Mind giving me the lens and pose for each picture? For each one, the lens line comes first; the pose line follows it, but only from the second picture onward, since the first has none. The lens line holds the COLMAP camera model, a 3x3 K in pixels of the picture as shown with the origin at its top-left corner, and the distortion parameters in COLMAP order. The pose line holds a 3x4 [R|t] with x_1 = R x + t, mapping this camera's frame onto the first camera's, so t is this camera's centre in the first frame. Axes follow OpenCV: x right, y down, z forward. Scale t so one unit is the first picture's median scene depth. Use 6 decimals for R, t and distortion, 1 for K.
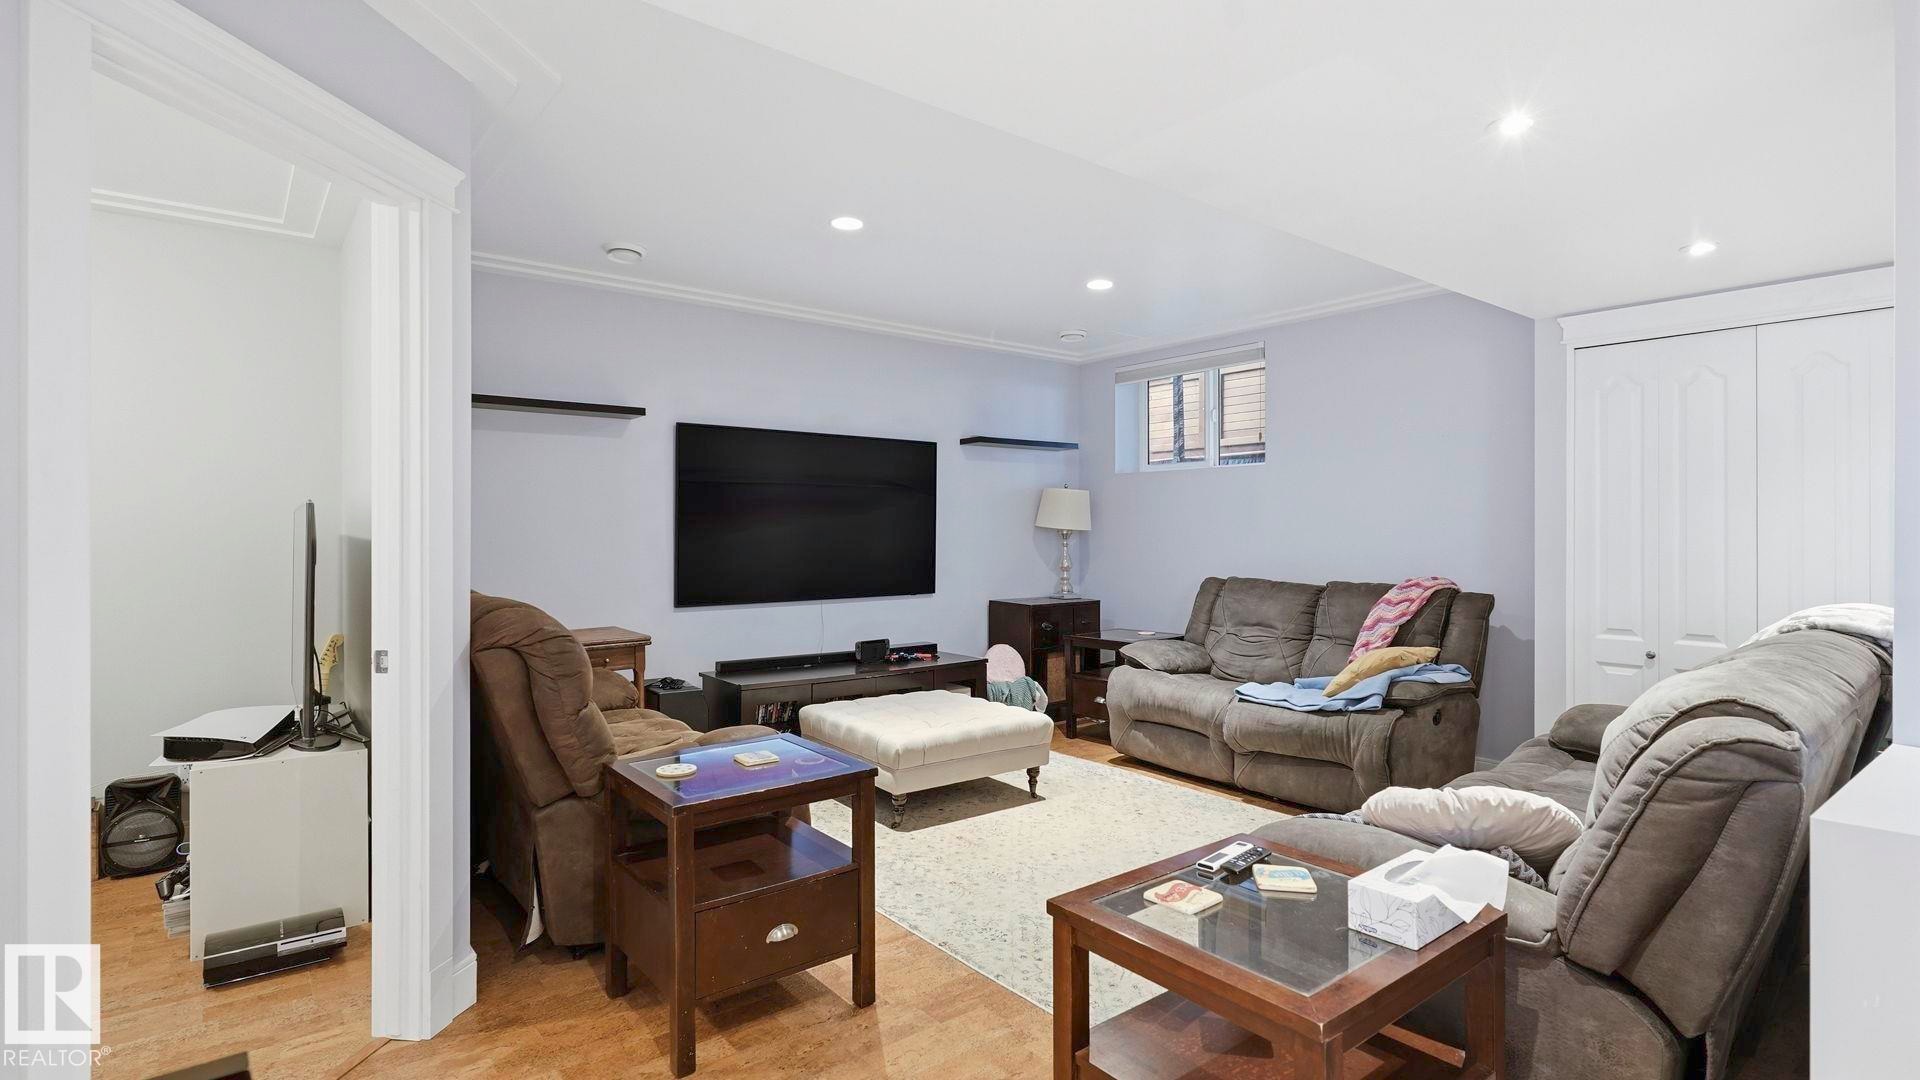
lens RADIAL K [[920.5, 0, 956.8], [0, 920.5, 533.0], [0, 0, 1]] dist [0.001787, 0.000347]
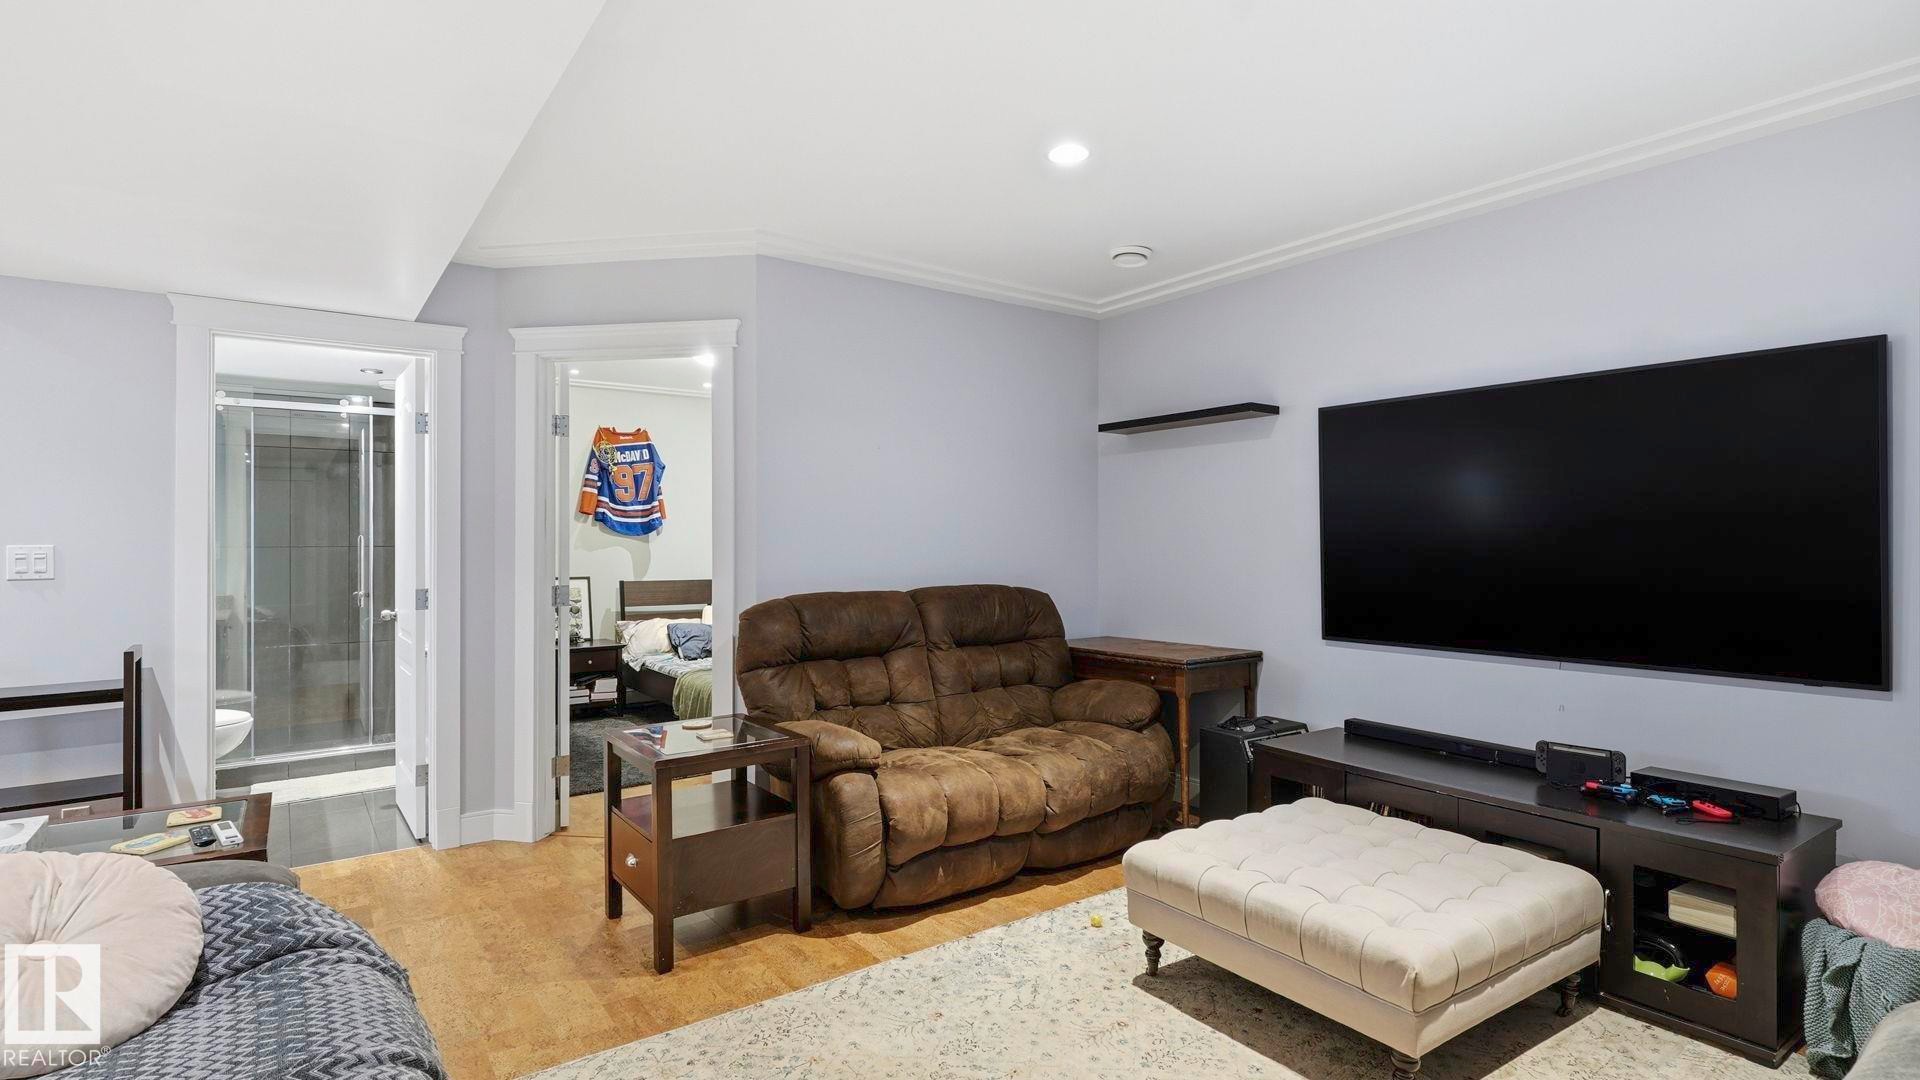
lens RADIAL K [[920.5, 0, 956.8], [0, 920.5, 533.0], [0, 0, 1]] dist [0.001787, 0.000347]
pose [[-0.044542, -0.006663, -0.998985, 0.604739], [0.002842, 0.999973, -0.006796, -0.007874], [0.999003, -0.003141, -0.044522, 0.845448]]
